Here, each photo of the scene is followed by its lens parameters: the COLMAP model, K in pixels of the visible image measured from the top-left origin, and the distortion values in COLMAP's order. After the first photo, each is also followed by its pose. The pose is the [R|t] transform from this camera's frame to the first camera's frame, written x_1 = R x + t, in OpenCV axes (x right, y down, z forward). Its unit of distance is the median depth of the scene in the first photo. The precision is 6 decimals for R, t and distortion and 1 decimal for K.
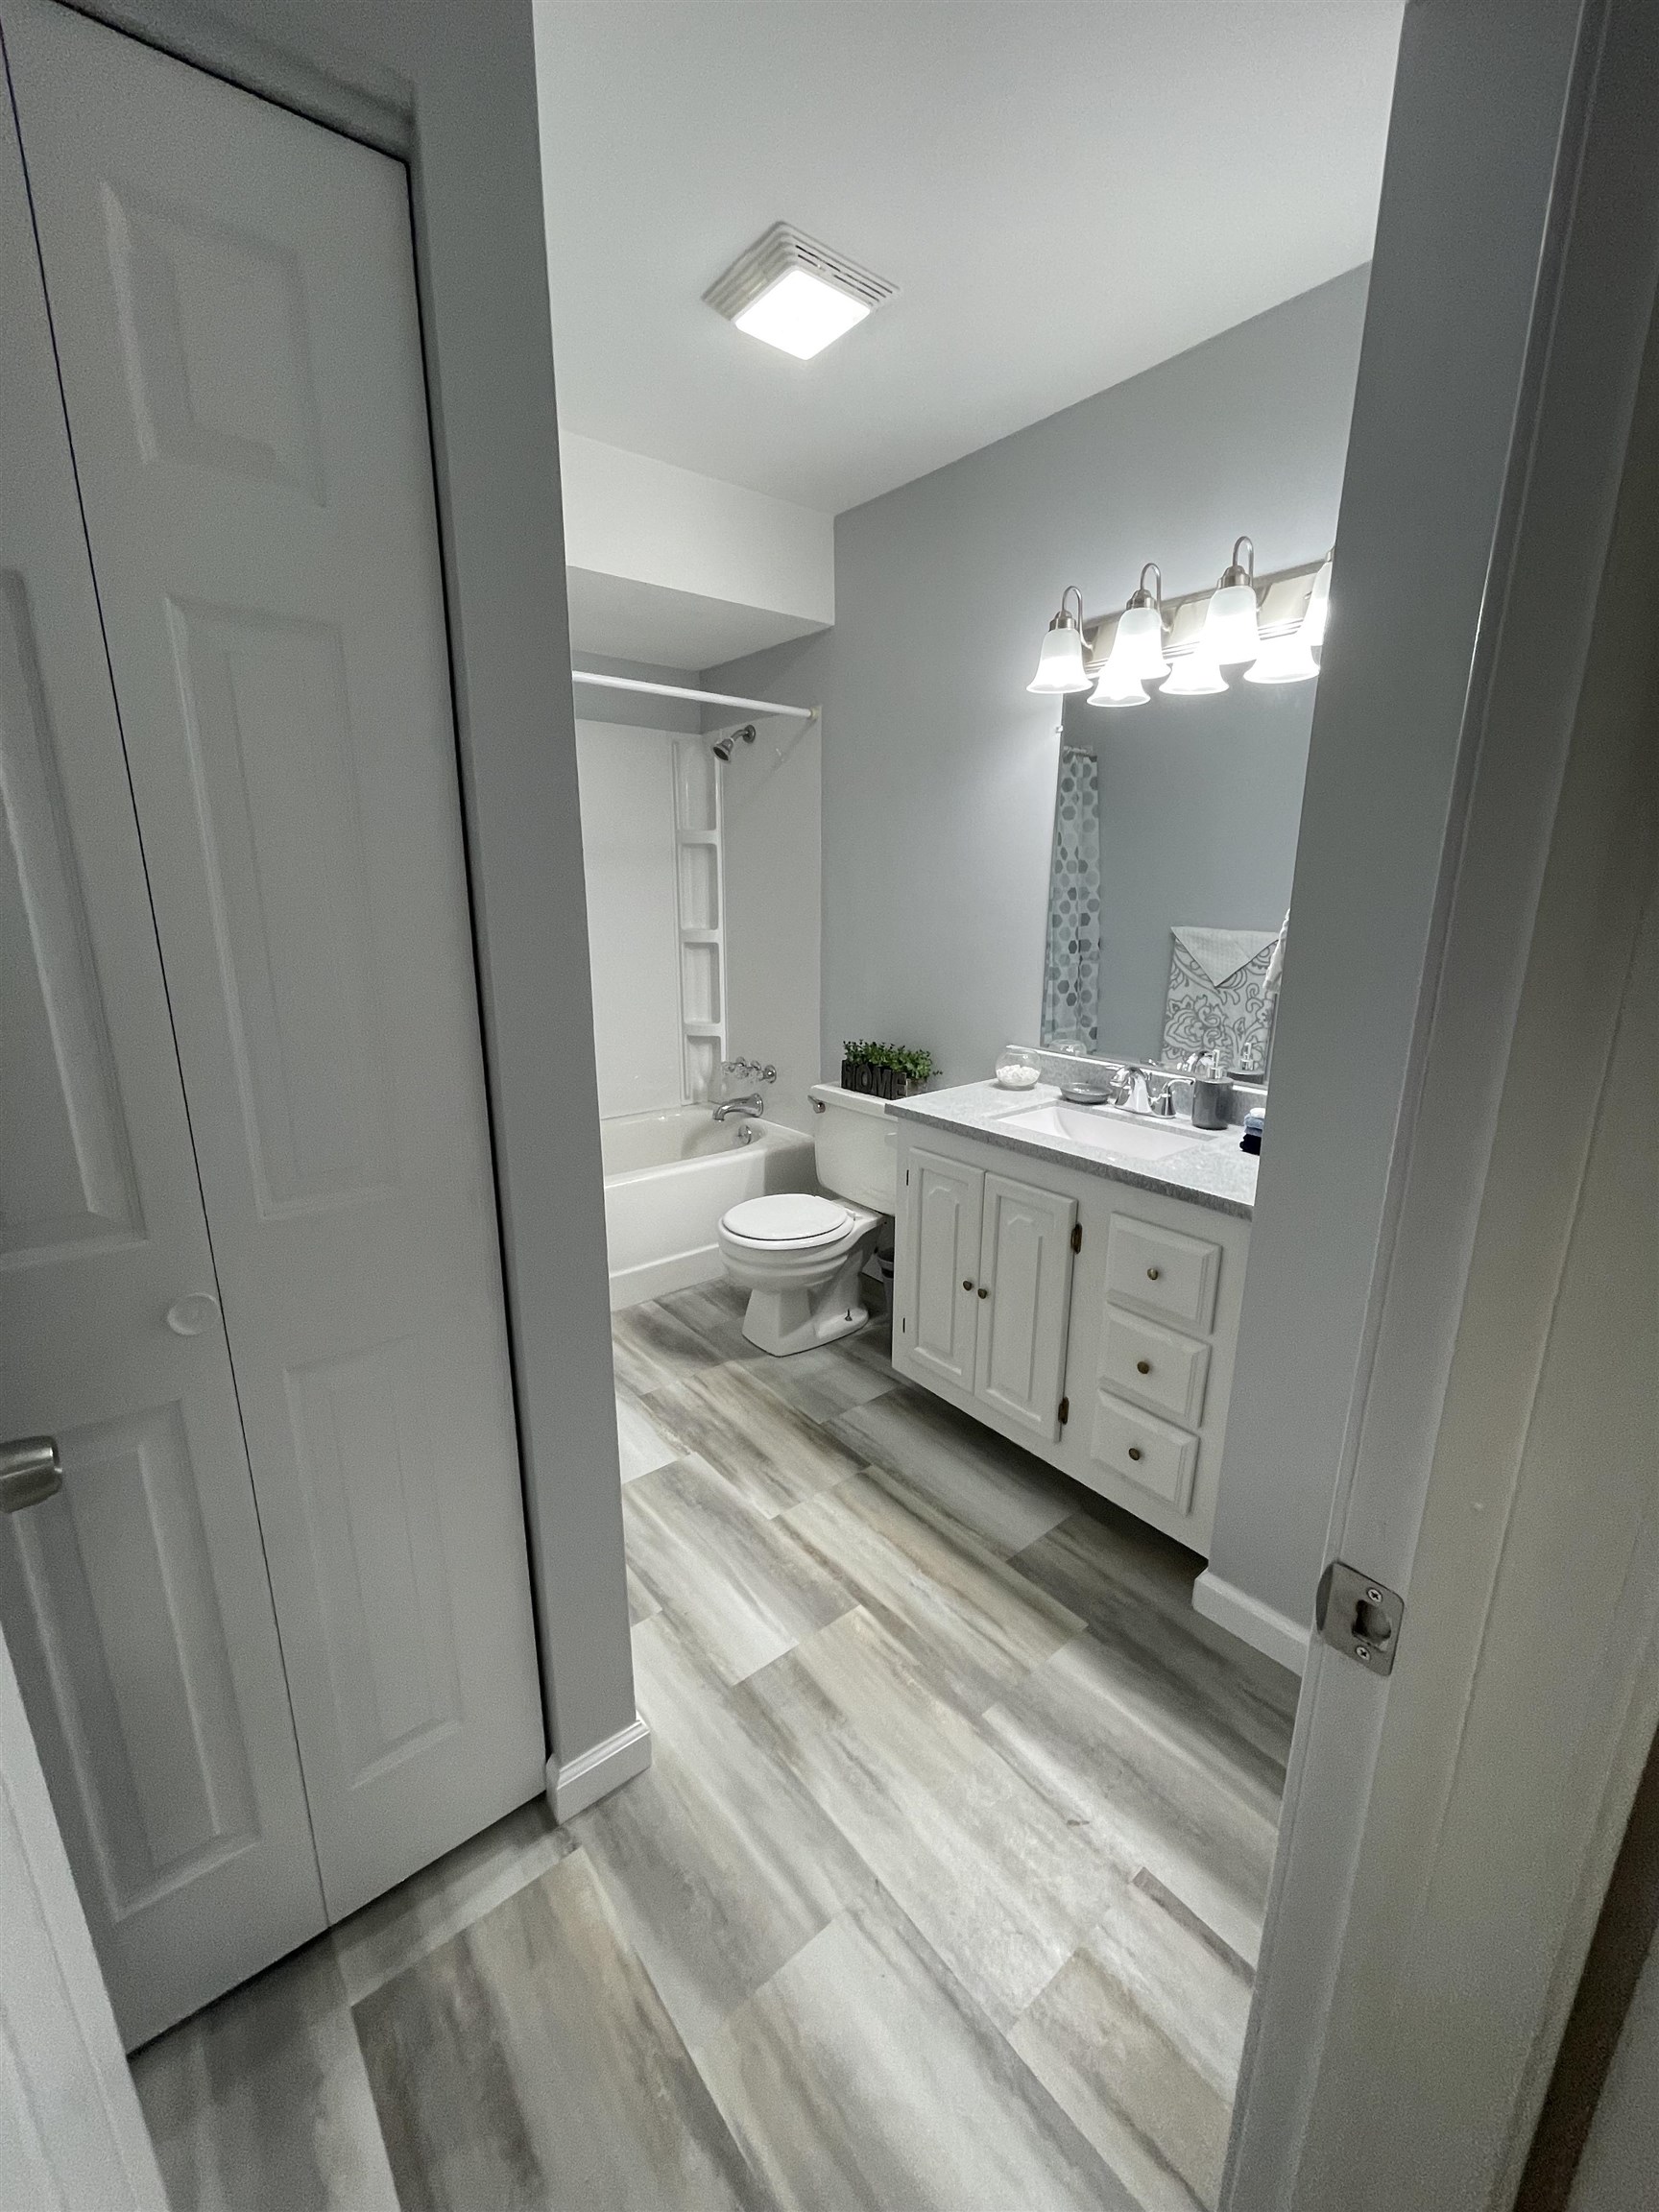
lens RADIAL K [[890.0, 0, 829.1], [0, 890.0, 1108.6], [0, 0, 1]] dist [-0.001666, -0.000570]
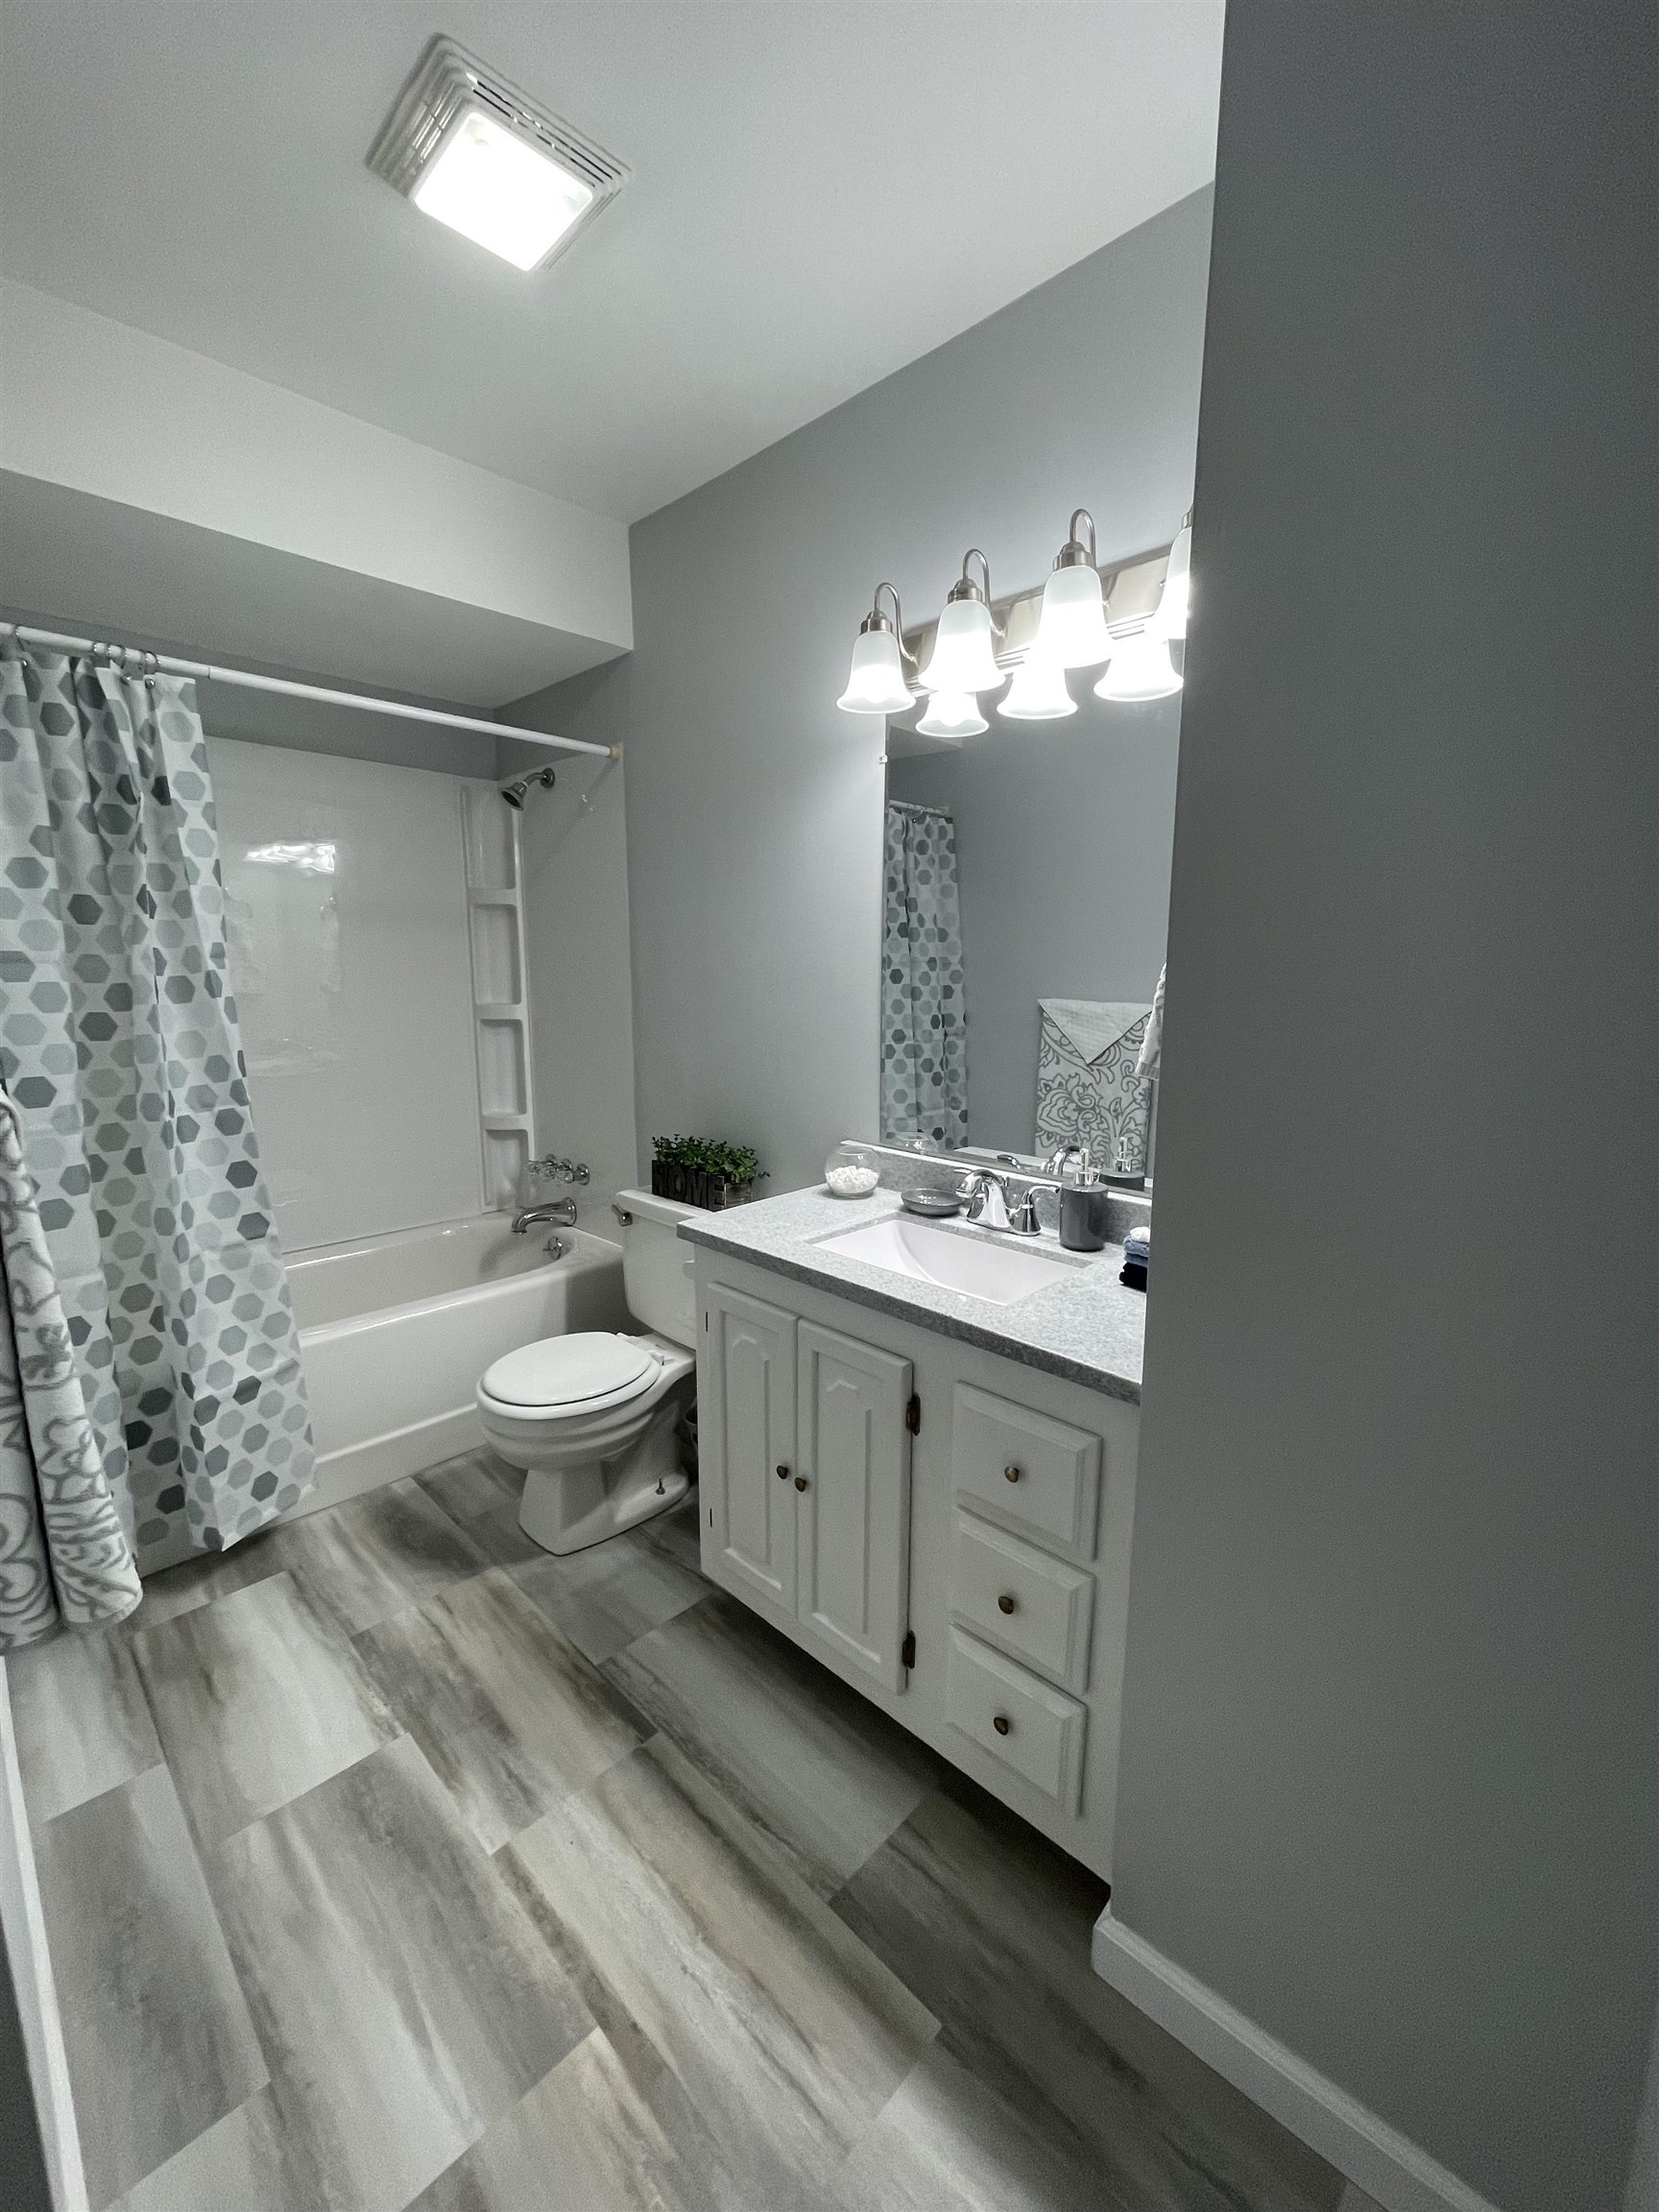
lens RADIAL K [[890.0, 0, 829.9], [0, 890.0, 1109.5], [0, 0, 1]] dist [-0.001666, -0.000570]
pose [[0.993226, -0.019566, 0.114541, 0.118825], [0.029114, 0.996183, -0.082289, -0.040935], [-0.112494, 0.085066, 0.990005, 0.238707]]
